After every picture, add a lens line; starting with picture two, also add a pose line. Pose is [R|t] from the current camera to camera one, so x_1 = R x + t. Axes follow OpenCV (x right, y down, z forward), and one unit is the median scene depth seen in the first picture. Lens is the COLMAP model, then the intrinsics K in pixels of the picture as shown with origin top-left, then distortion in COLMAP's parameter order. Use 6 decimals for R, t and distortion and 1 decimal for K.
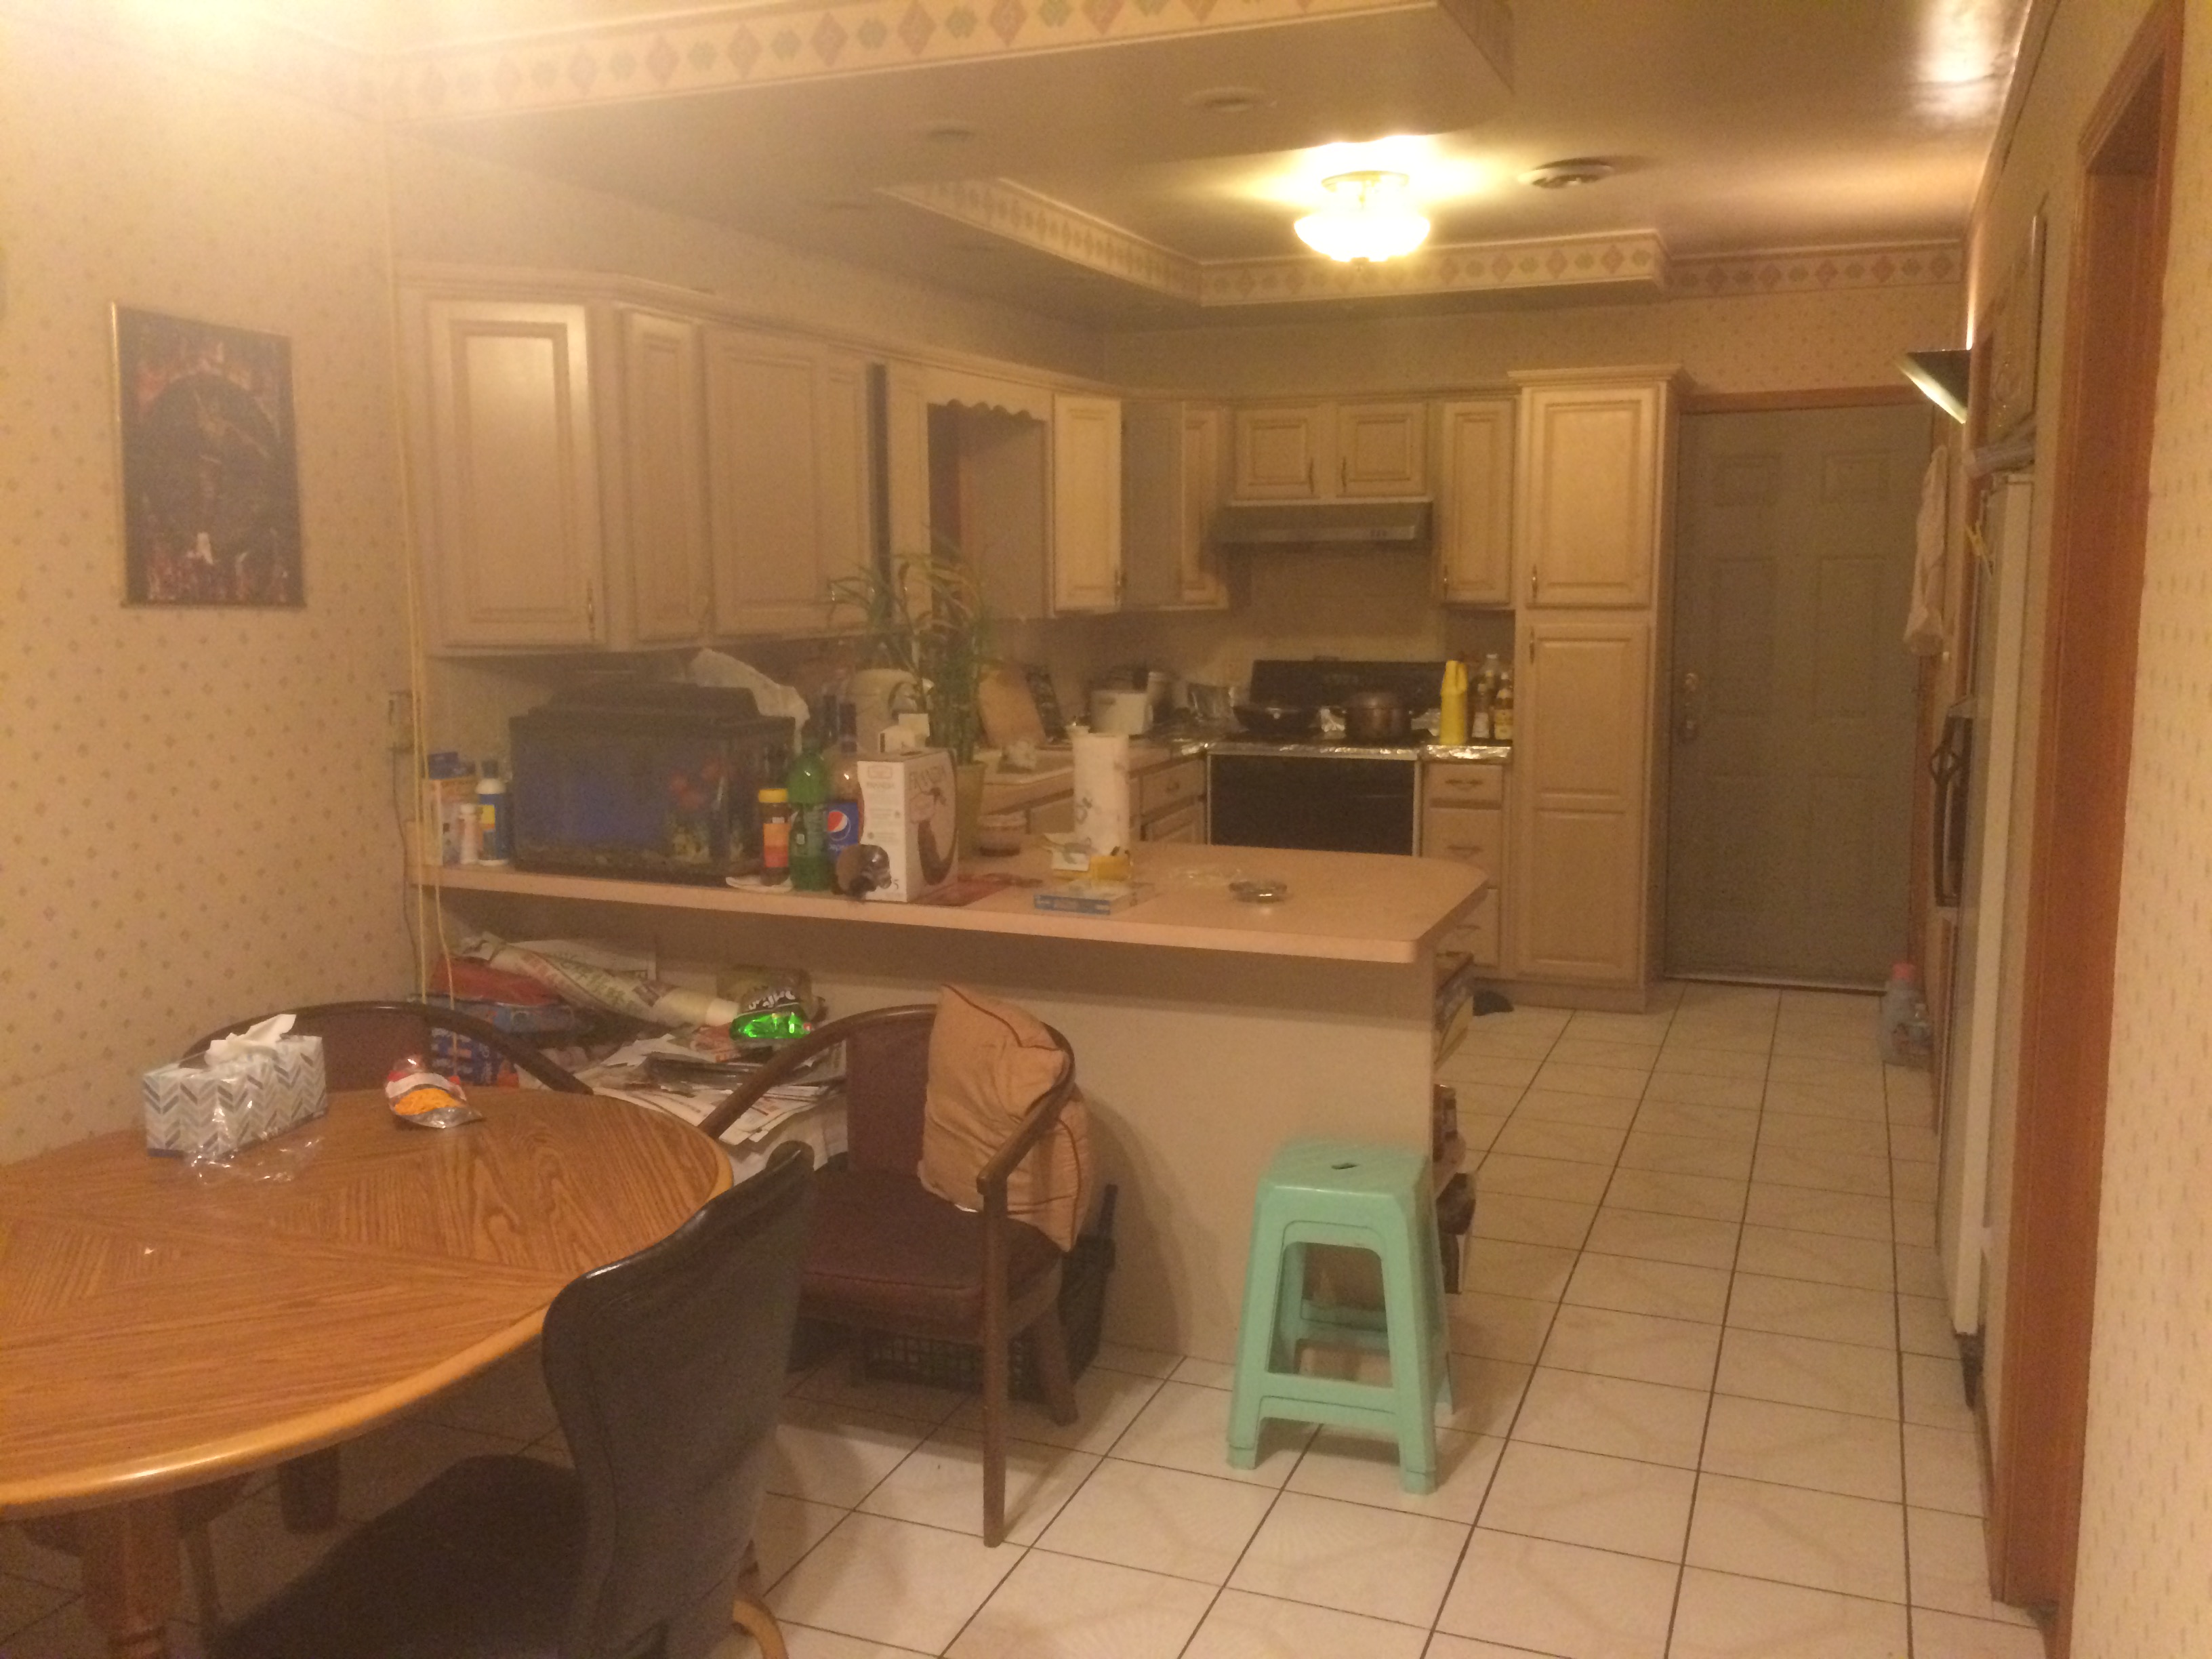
lens RADIAL K [[1874.4, 0, 1106.6], [0, 1874.4, 831.8], [0, 0, 1]] dist [0.001119, -0.002840]
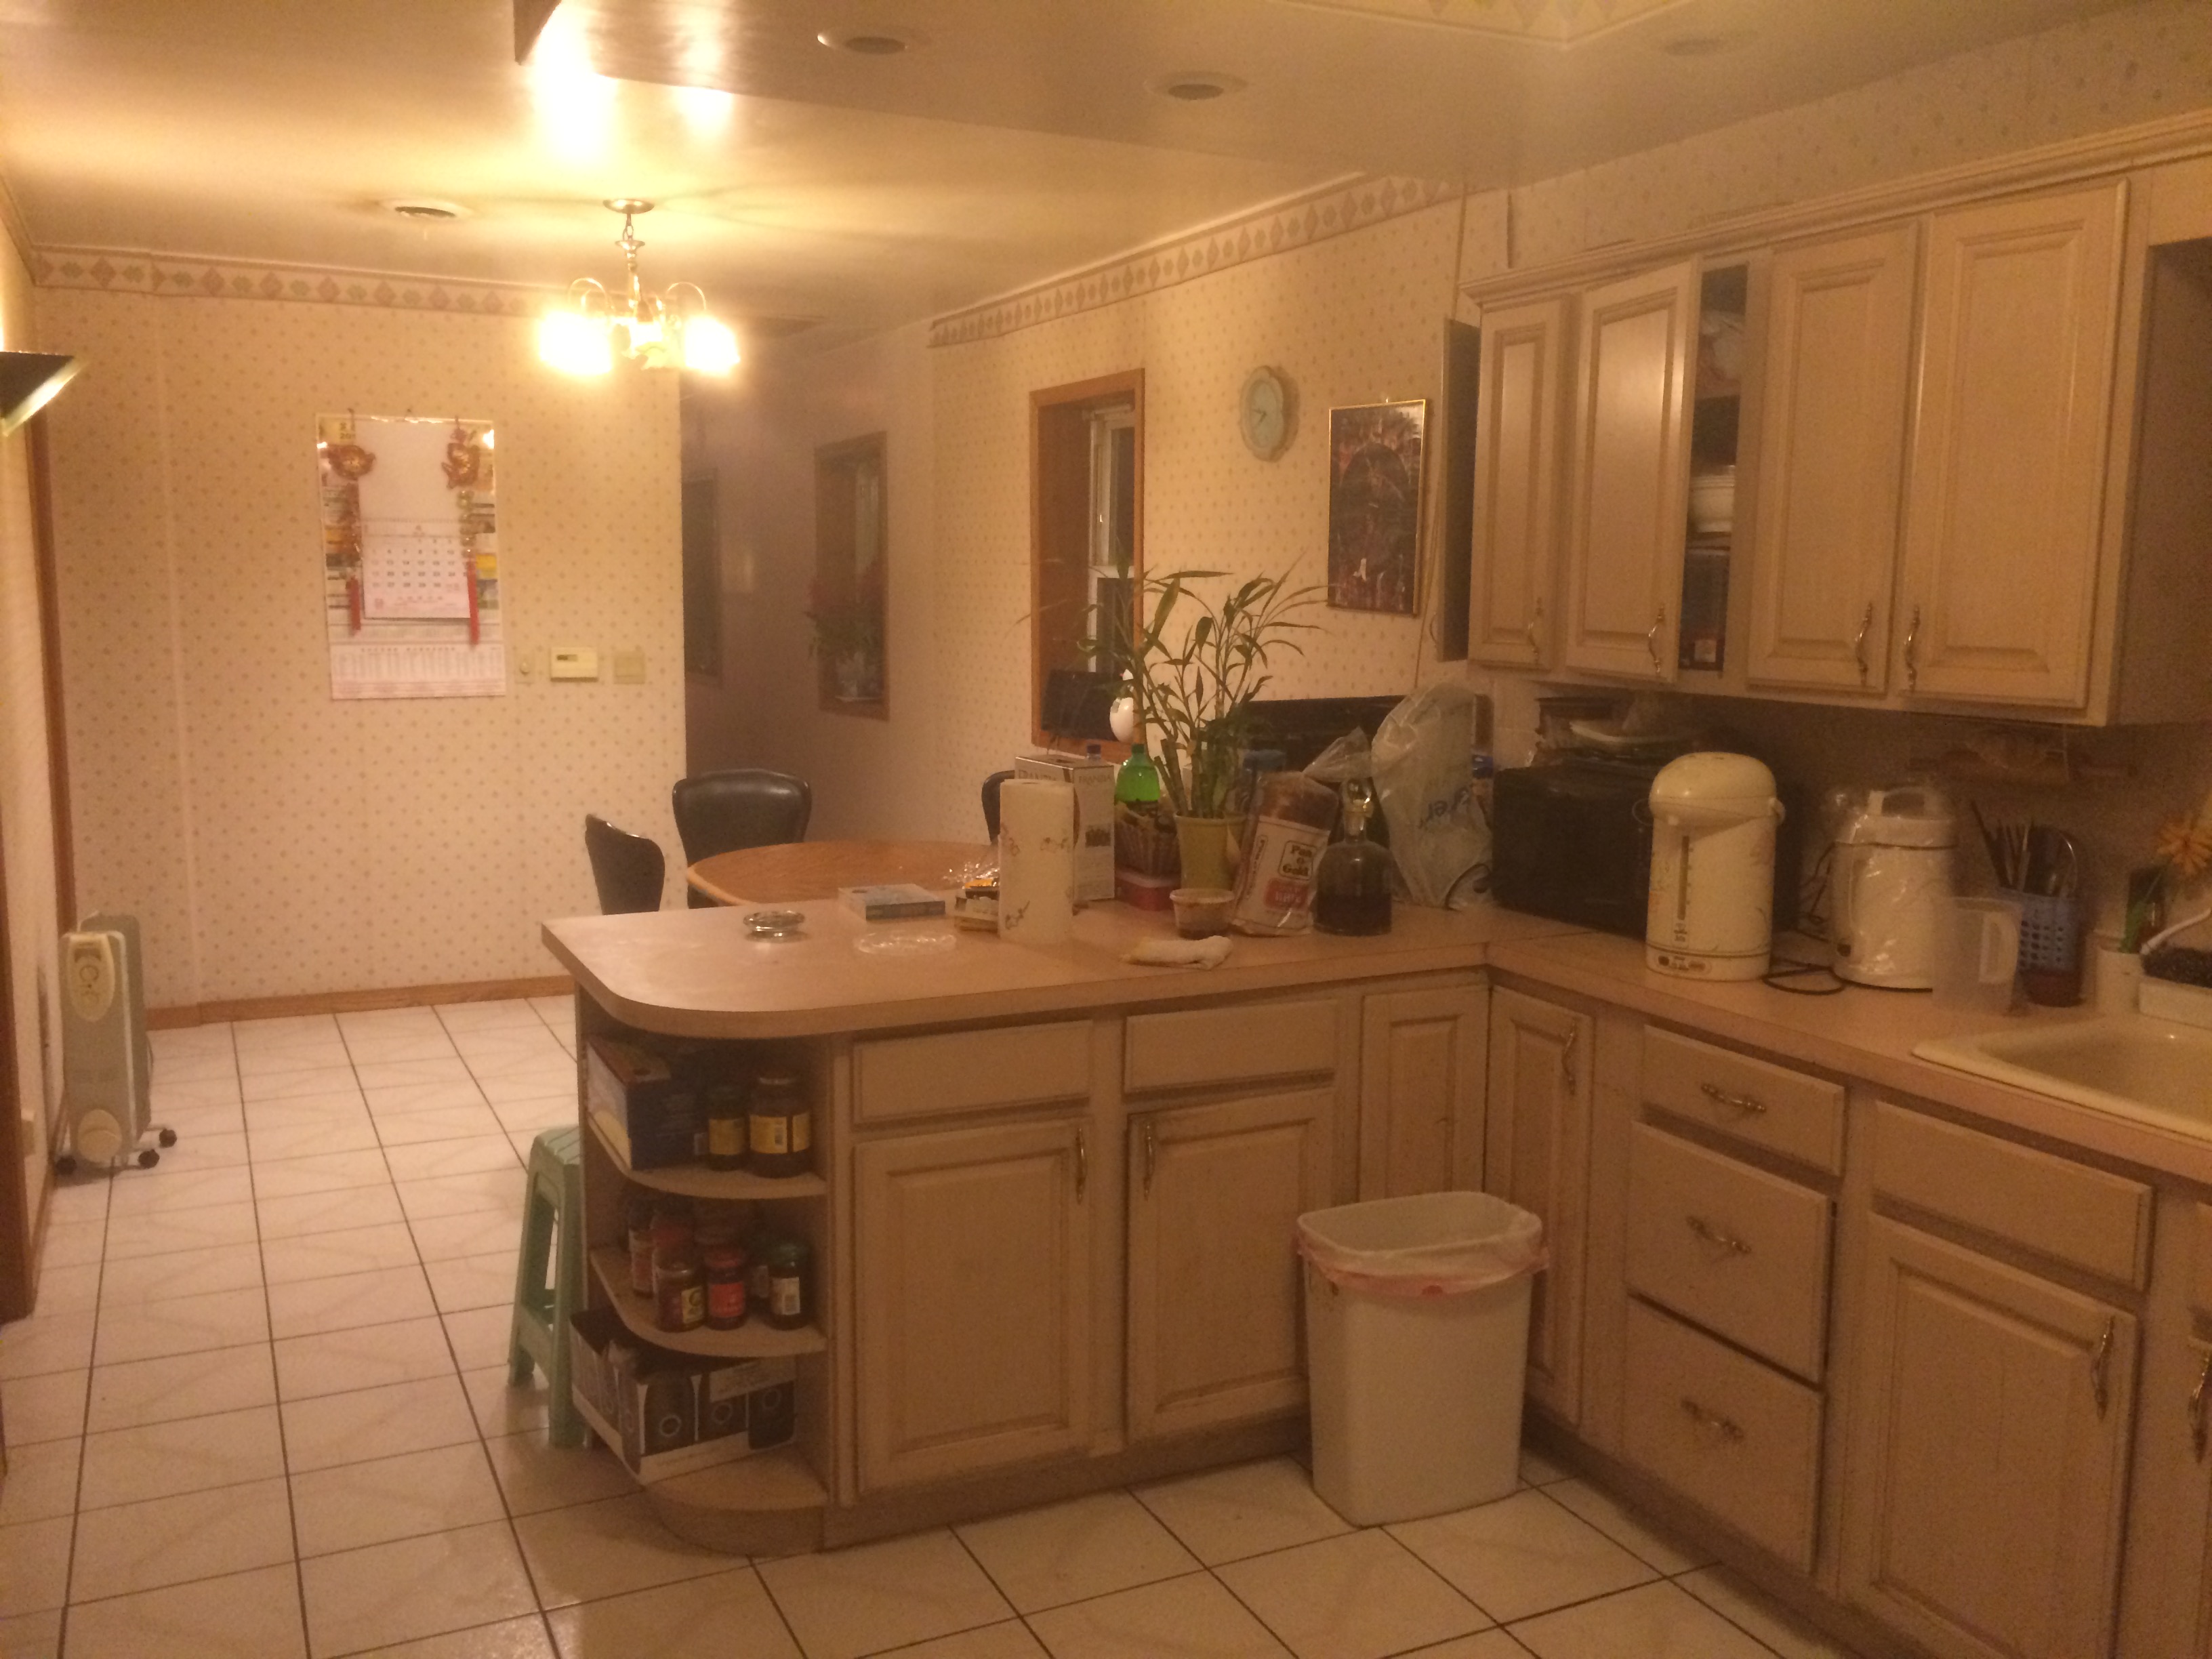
lens RADIAL K [[1874.4, 0, 1106.2], [0, 1874.4, 824.7], [0, 0, 1]] dist [0.001119, -0.002840]
pose [[-0.667819, 0.097963, -0.737849, 0.694401], [-0.110303, 0.967330, 0.228266, -0.264331], [0.736105, 0.233827, -0.635196, 1.787078]]
